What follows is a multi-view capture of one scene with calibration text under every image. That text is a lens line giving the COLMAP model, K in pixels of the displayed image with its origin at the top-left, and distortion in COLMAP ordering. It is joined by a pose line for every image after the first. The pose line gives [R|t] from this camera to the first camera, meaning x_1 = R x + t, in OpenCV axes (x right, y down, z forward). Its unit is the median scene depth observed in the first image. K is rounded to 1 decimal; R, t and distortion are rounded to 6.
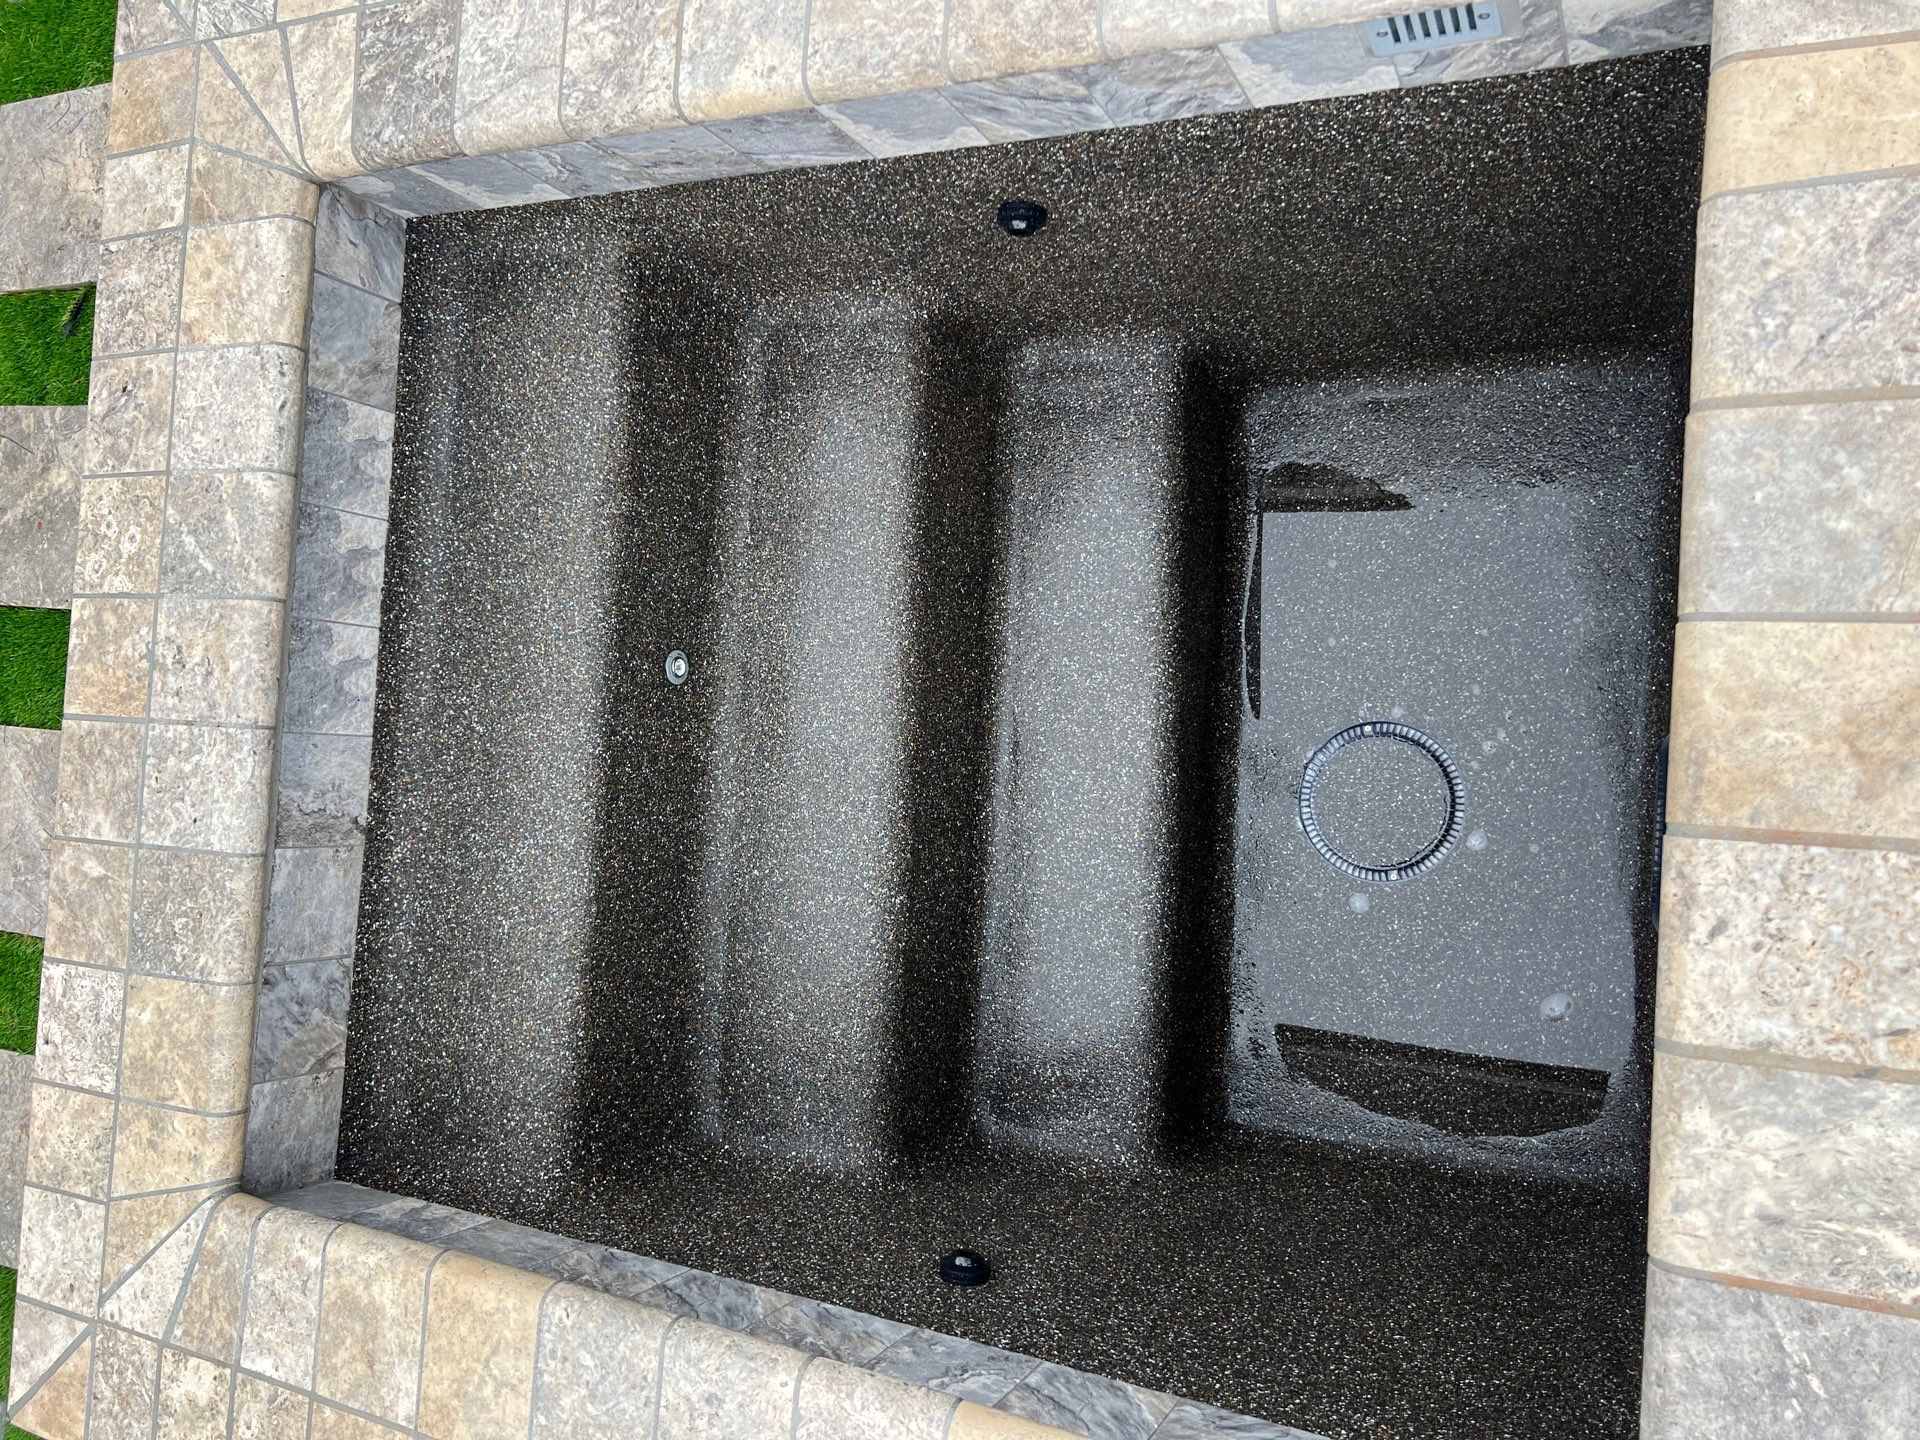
lens RADIAL K [[1394.5, 0, 958.3], [0, 1394.5, 726.9], [0, 0, 1]] dist [0.075596, -0.076065]
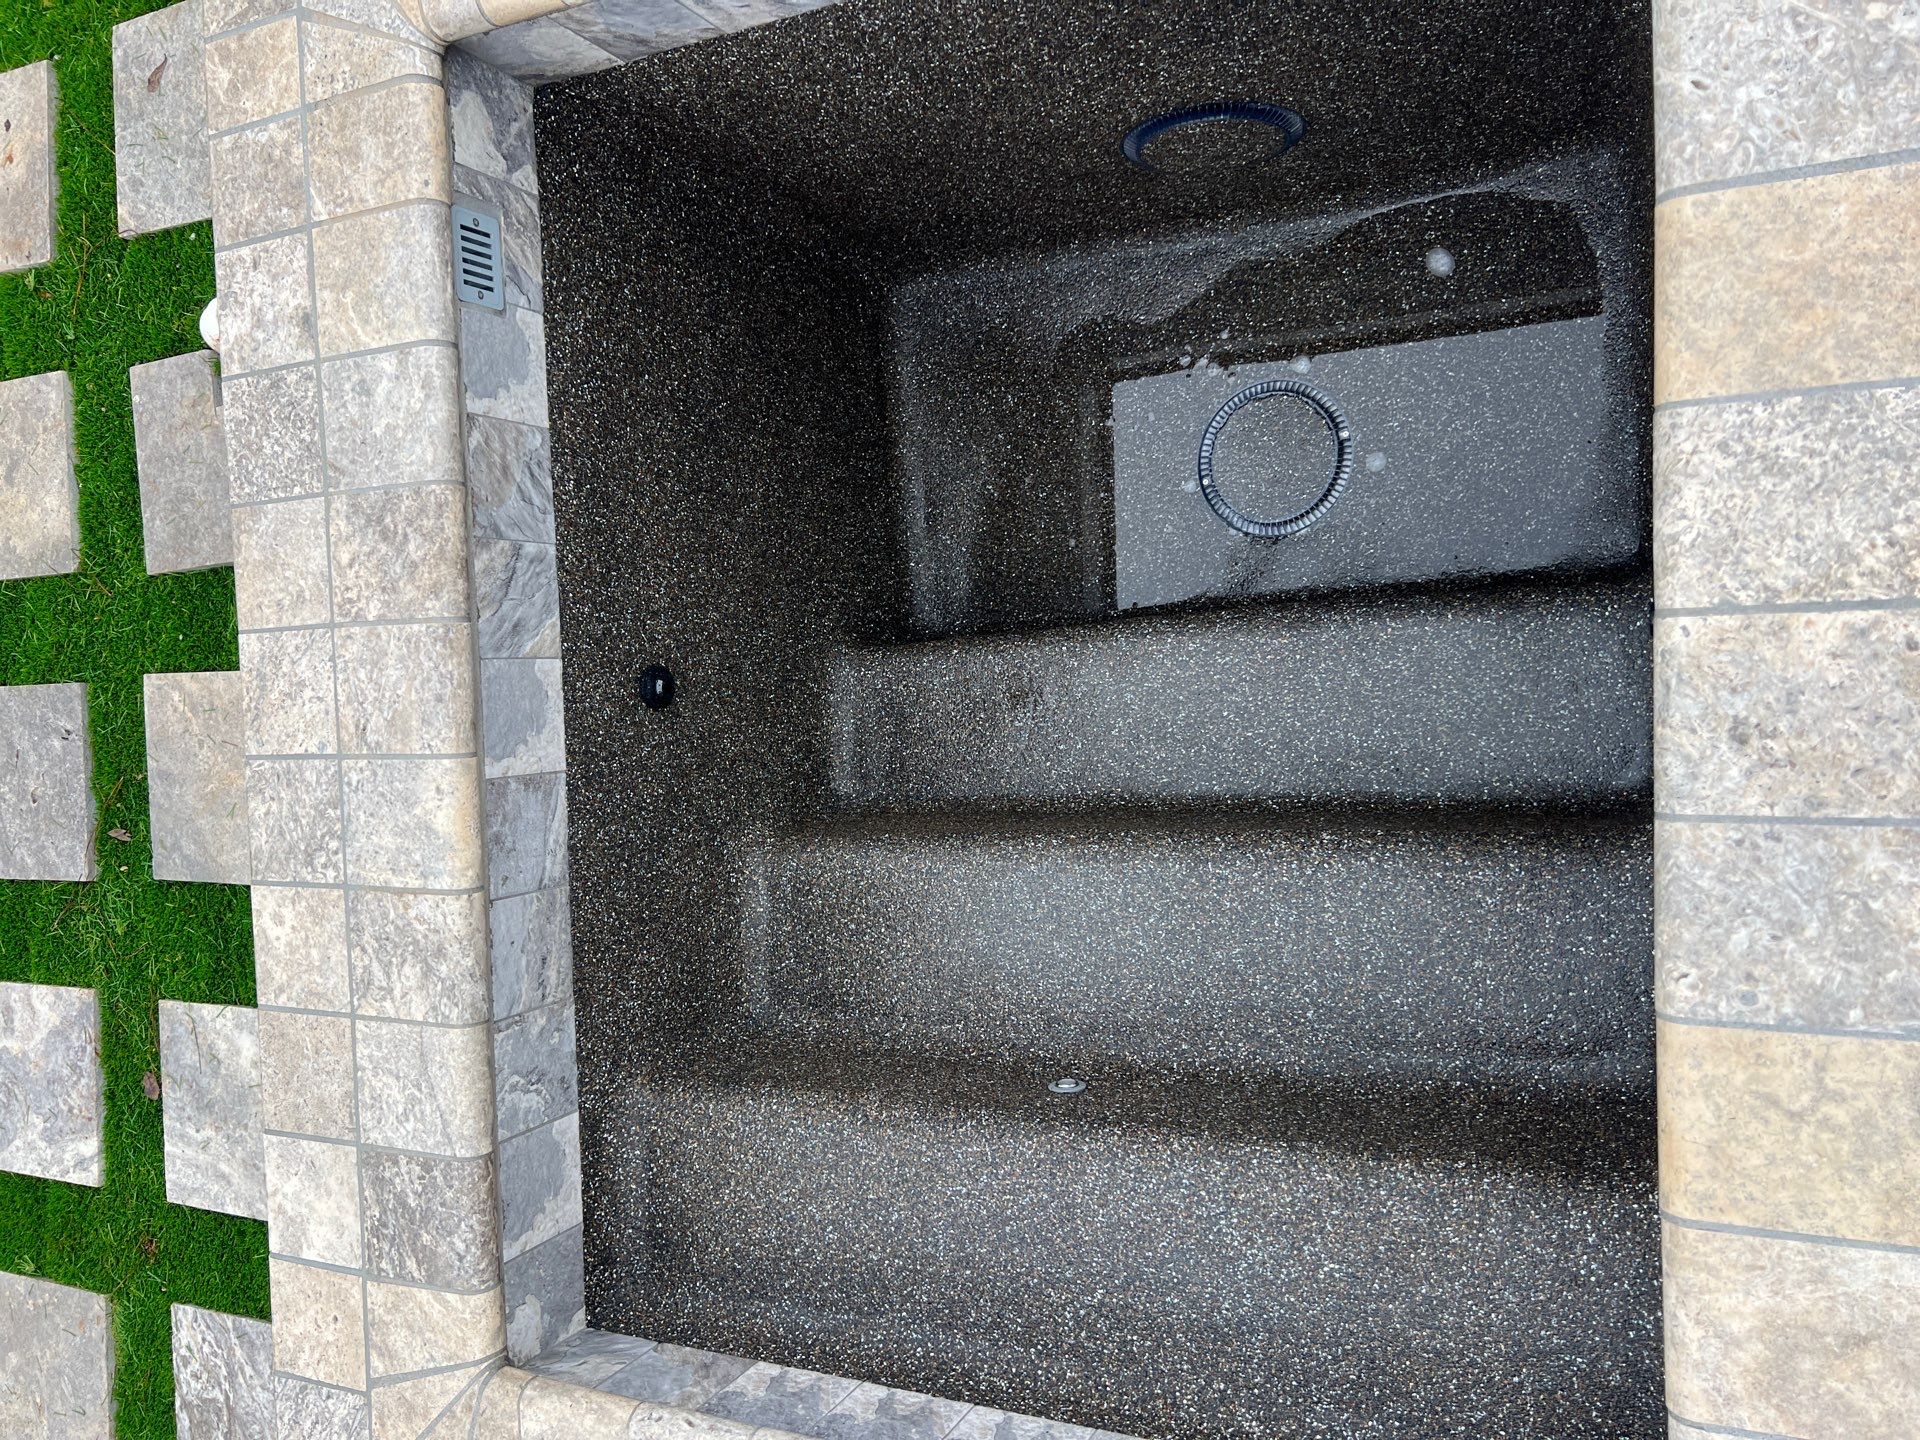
lens RADIAL K [[1394.5, 0, 958.3], [0, 1394.5, 726.9], [0, 0, 1]] dist [0.075596, -0.076065]
pose [[0.087988, -0.923978, 0.372186, -0.352726], [0.921626, -0.066262, -0.382379, 0.270597], [0.377972, 0.376661, 0.845733, 0.132275]]
